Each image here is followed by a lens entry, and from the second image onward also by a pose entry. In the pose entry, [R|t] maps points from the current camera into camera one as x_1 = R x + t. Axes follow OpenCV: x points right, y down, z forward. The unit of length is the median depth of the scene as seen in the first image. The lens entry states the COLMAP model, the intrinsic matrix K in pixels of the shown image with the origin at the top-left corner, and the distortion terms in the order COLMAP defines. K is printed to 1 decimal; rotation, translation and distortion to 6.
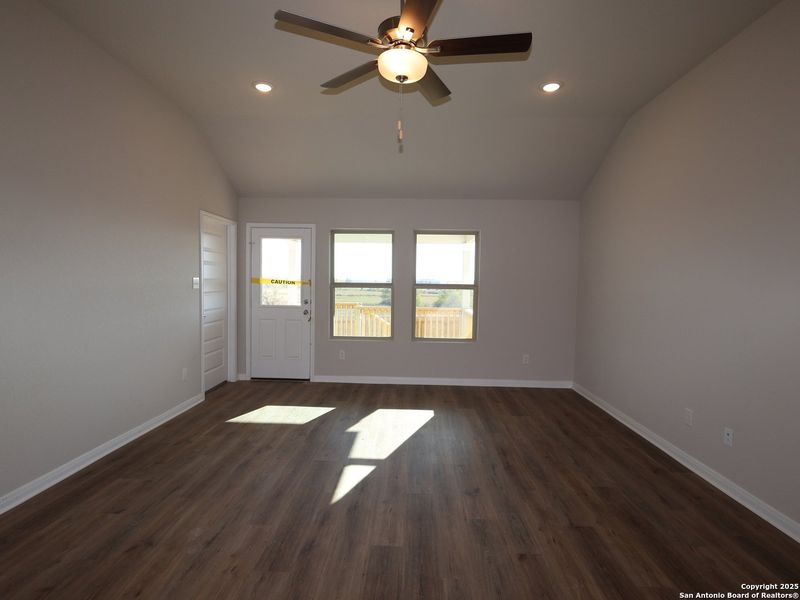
lens RADIAL K [[419.8, 0, 398.5], [0, 419.8, 303.1], [0, 0, 1]] dist [0.002368, 0.000126]
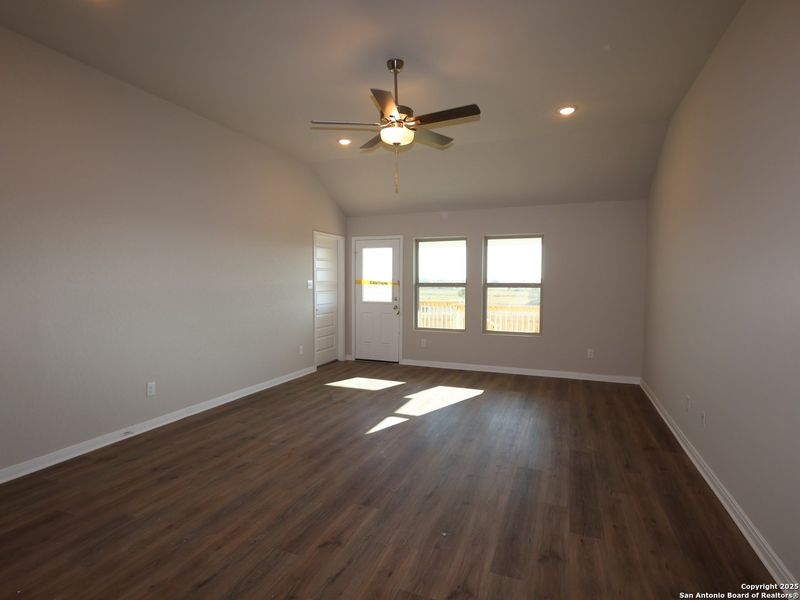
lens RADIAL K [[419.8, 0, 398.5], [0, 419.8, 303.1], [0, 0, 1]] dist [0.002368, 0.000126]
pose [[0.940392, 0.004954, -0.340058, 0.208836], [-0.005382, 0.999985, -0.000313, 0.009827], [0.340051, 0.002124, 0.940405, -0.154535]]
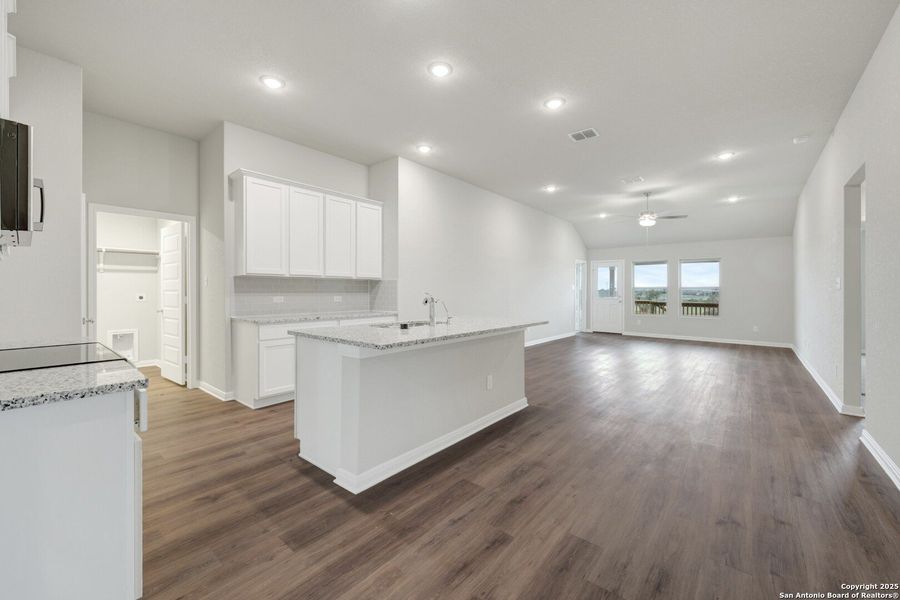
lens RADIAL K [[359.3, 0, 453.4], [0, 359.3, 291.2], [0, 0, 1]] dist [-0.000292, 0.000046]
pose [[0.796515, -0.011921, -0.604502, 0.211188], [-0.022377, 0.998539, -0.049177, 0.080409], [0.604205, 0.052698, 0.795084, -0.965115]]
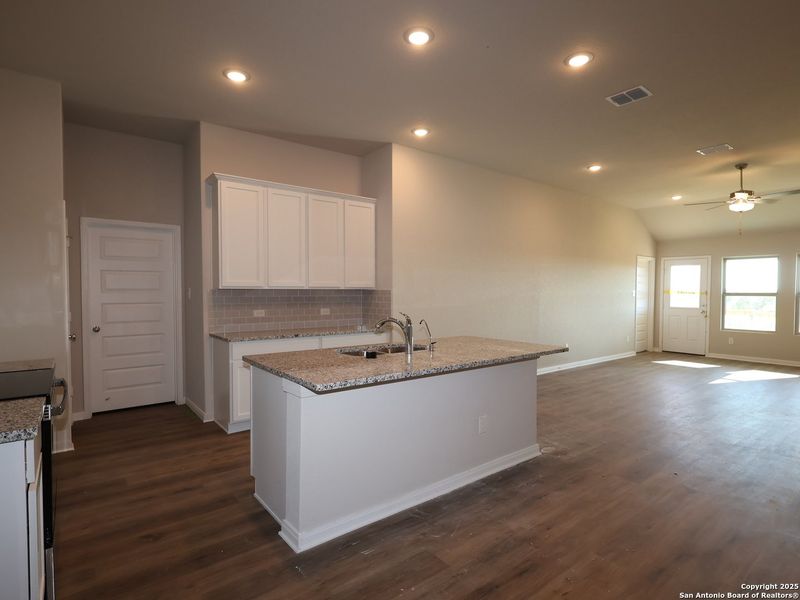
lens RADIAL K [[419.8, 0, 398.5], [0, 419.8, 303.1], [0, 0, 1]] dist [0.002368, 0.000126]
pose [[0.645468, 0.009480, -0.763729, 0.249676], [-0.032998, 0.999335, -0.015484, 0.051777], [0.763074, 0.035196, 0.645352, -0.899616]]
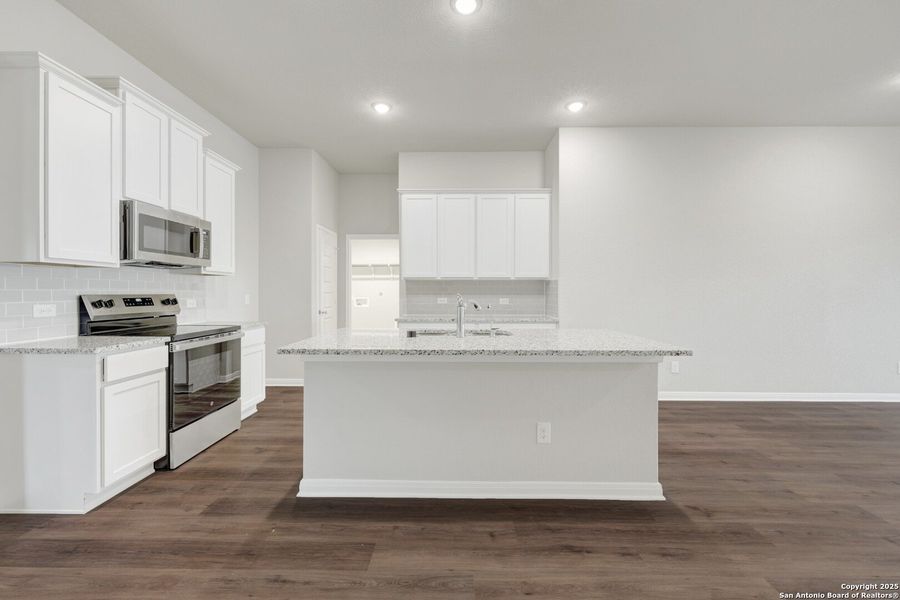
lens RADIAL K [[356.8, 0, 452.6], [0, 356.8, 293.7], [0, 0, 1]] dist [0.000079, -0.000011]
pose [[0.027147, -0.011851, -0.999561, 0.280506], [-0.052905, 0.998511, -0.013275, 0.061231], [0.998230, 0.053242, 0.026479, -0.567654]]
